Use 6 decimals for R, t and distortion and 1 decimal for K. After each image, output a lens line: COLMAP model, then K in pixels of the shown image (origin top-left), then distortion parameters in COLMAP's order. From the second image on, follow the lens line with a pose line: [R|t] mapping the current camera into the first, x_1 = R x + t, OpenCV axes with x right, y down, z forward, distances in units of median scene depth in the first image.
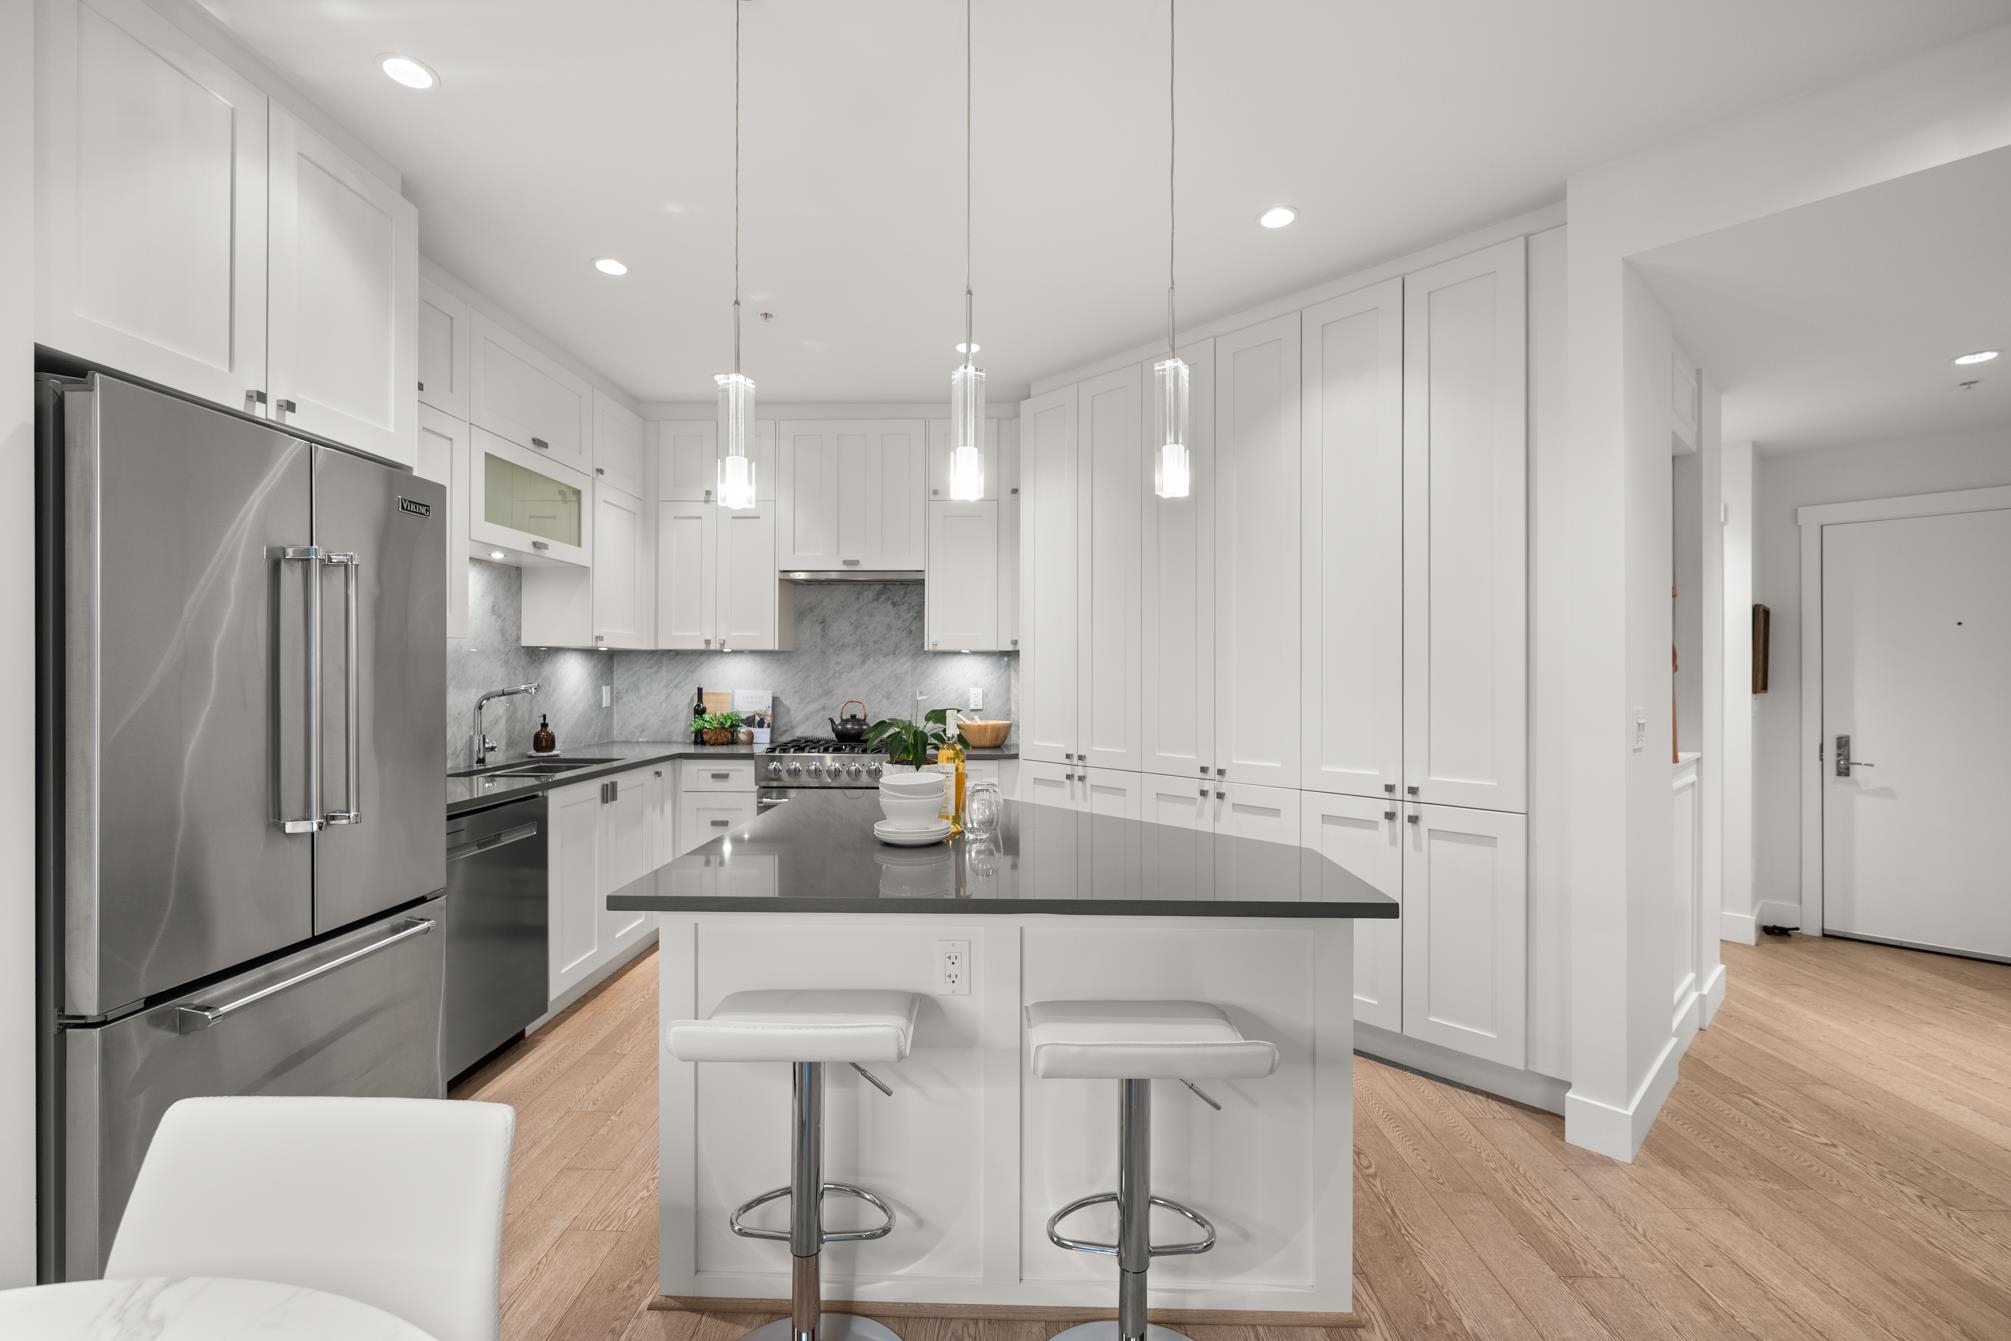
lens RADIAL K [[799.6, 0, 1007.3], [0, 799.6, 665.5], [0, 0, 1]] dist [-0.001102, 0.000338]
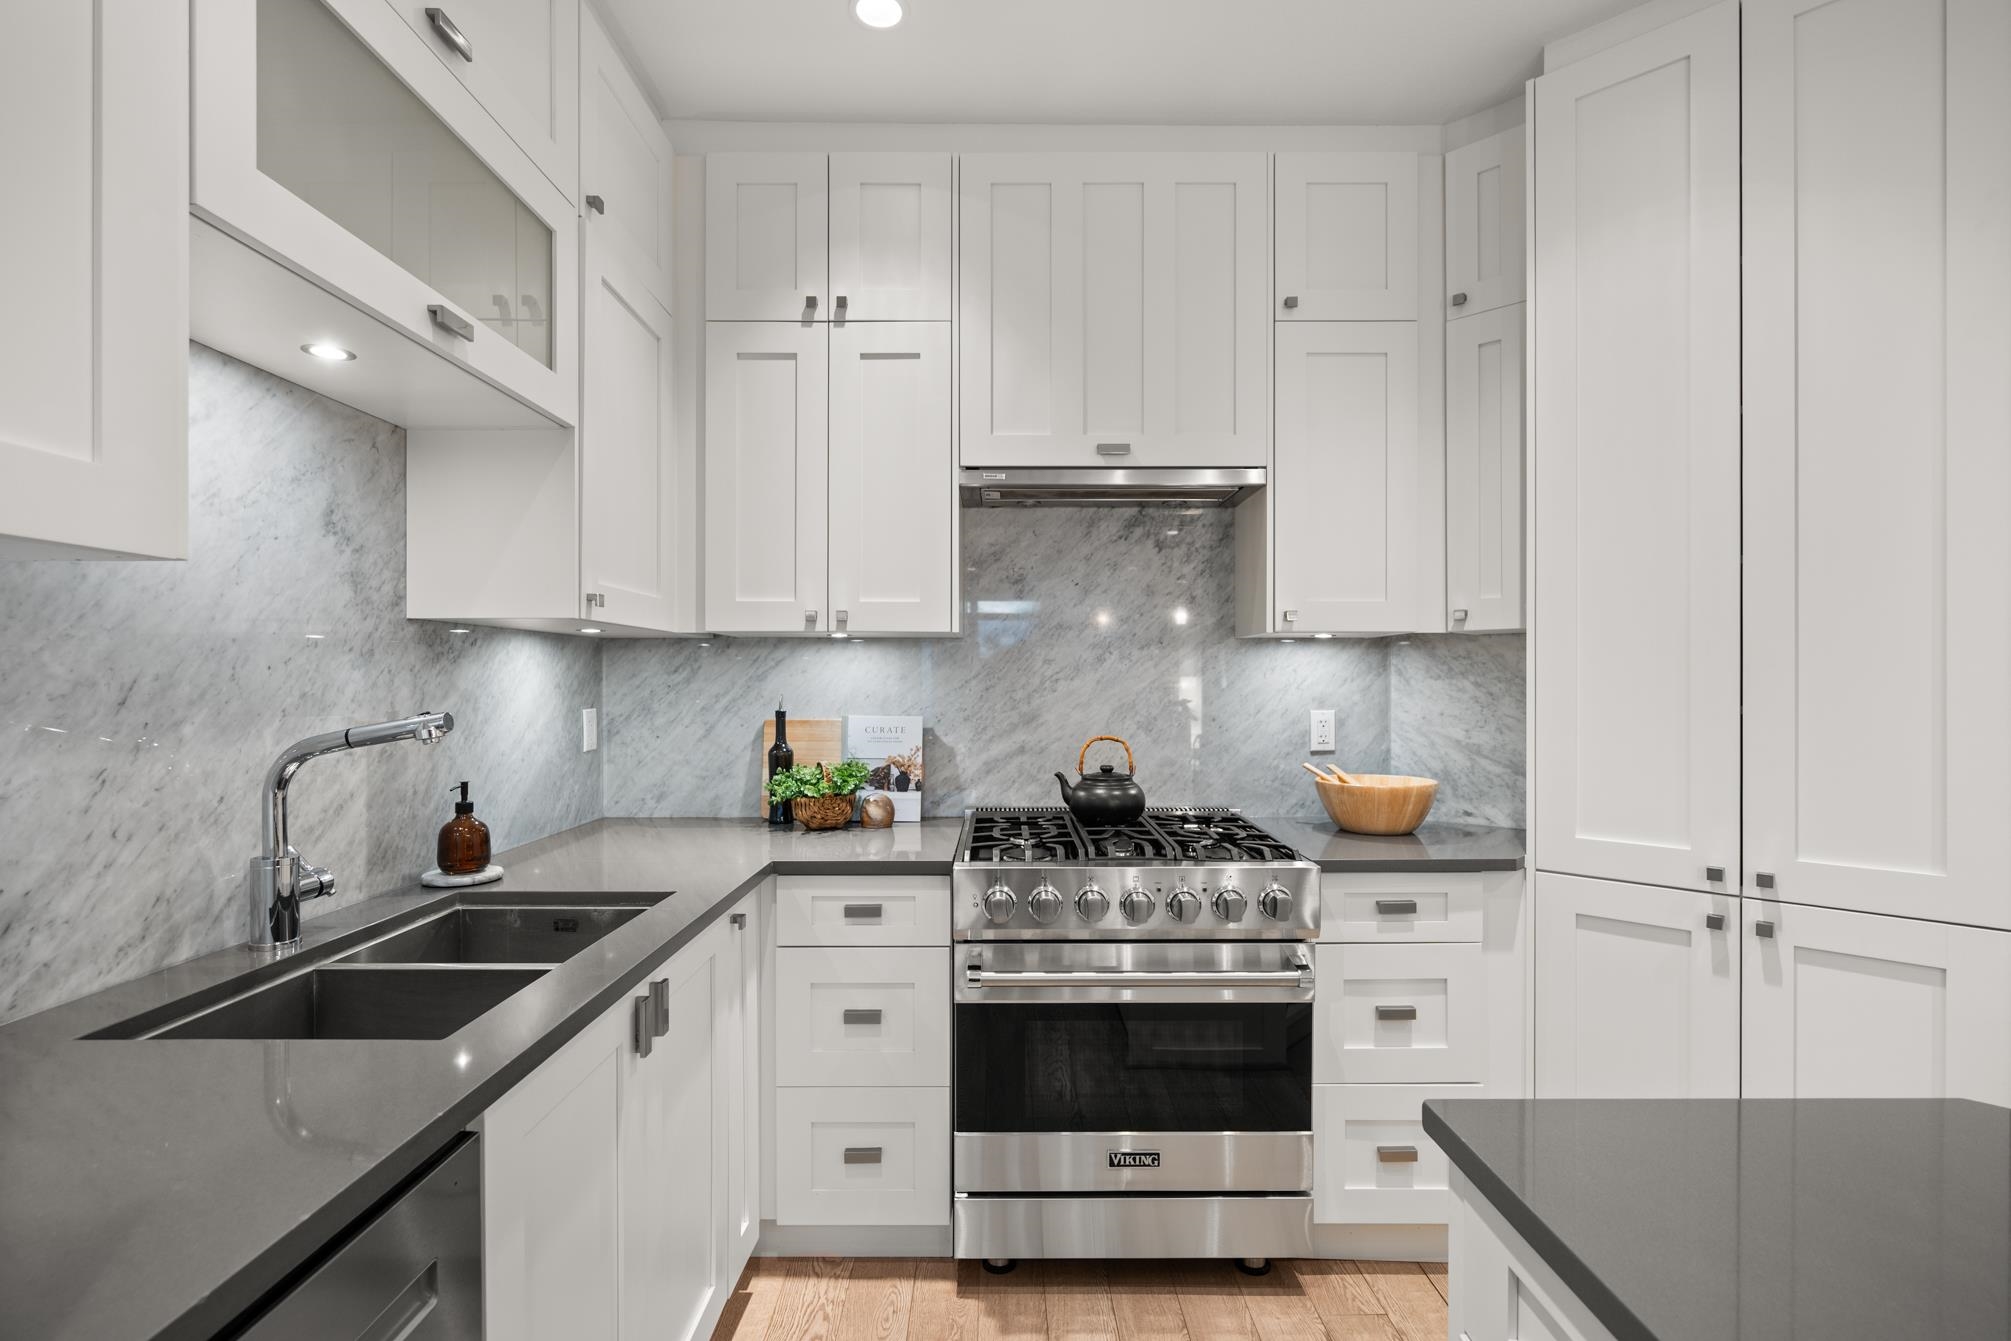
lens RADIAL K [[874.9, 0, 996.8], [0, 874.9, 676.0], [0, 0, 1]] dist [0.003202, 0.000110]
pose [[0.999667, -0.003299, 0.025588, -0.277376], [0.003164, 0.999981, 0.005317, 0.003428], [-0.025605, -0.005234, 0.999658, 0.475458]]
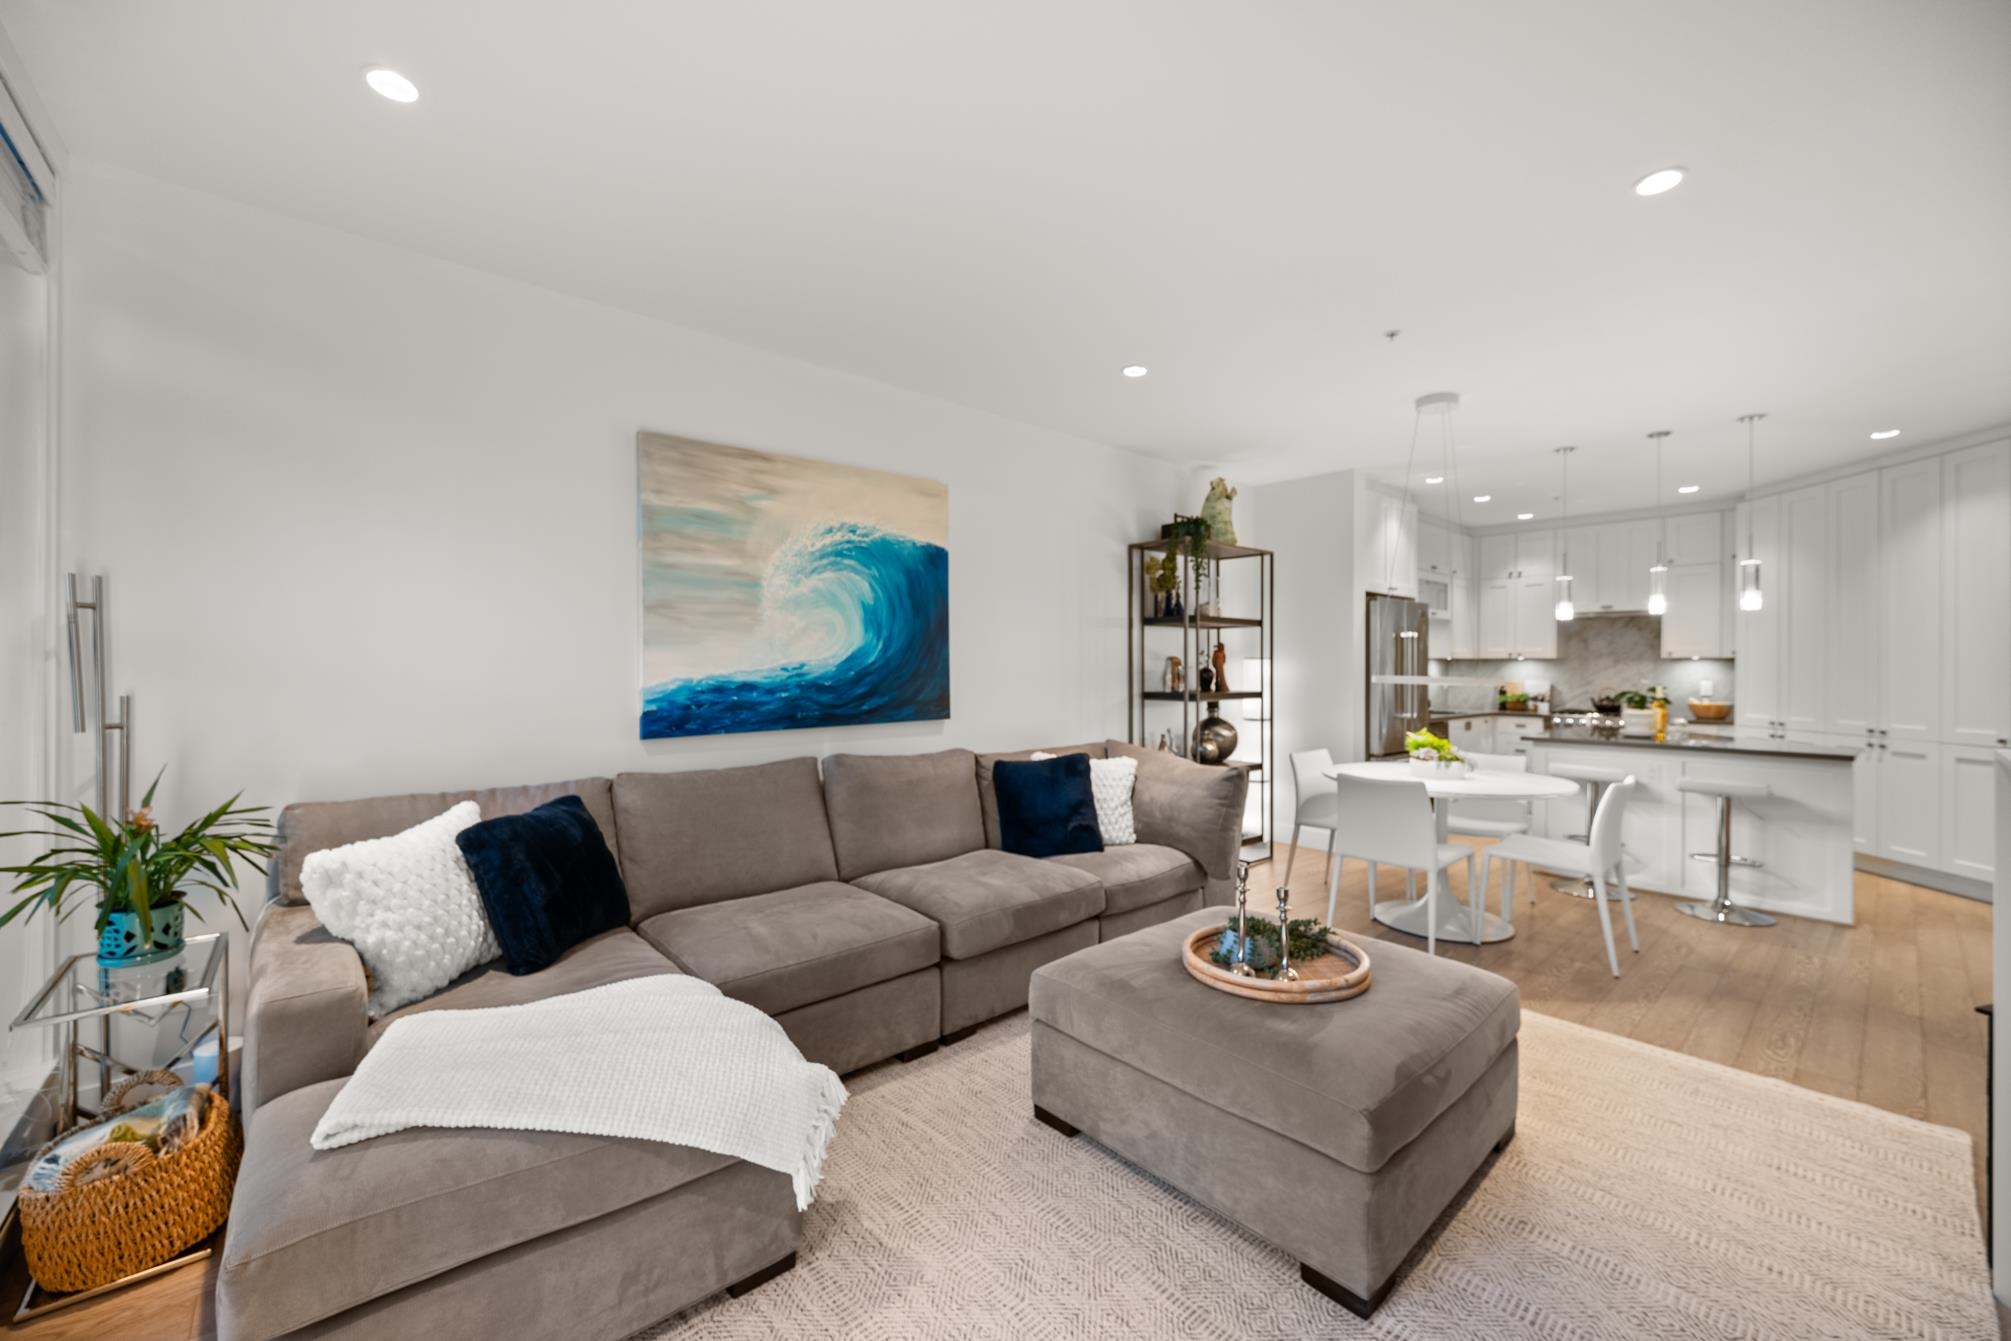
lens RADIAL K [[788.0, 0, 999.2], [0, 788.0, 668.6], [0, 0, 1]] dist [-0.001556, -0.000018]
pose [[0.663679, 0.003459, -0.748010, 0.202909], [0.001293, 0.999983, 0.005771, -0.008277], [0.748017, -0.004797, 0.663663, -1.091027]]
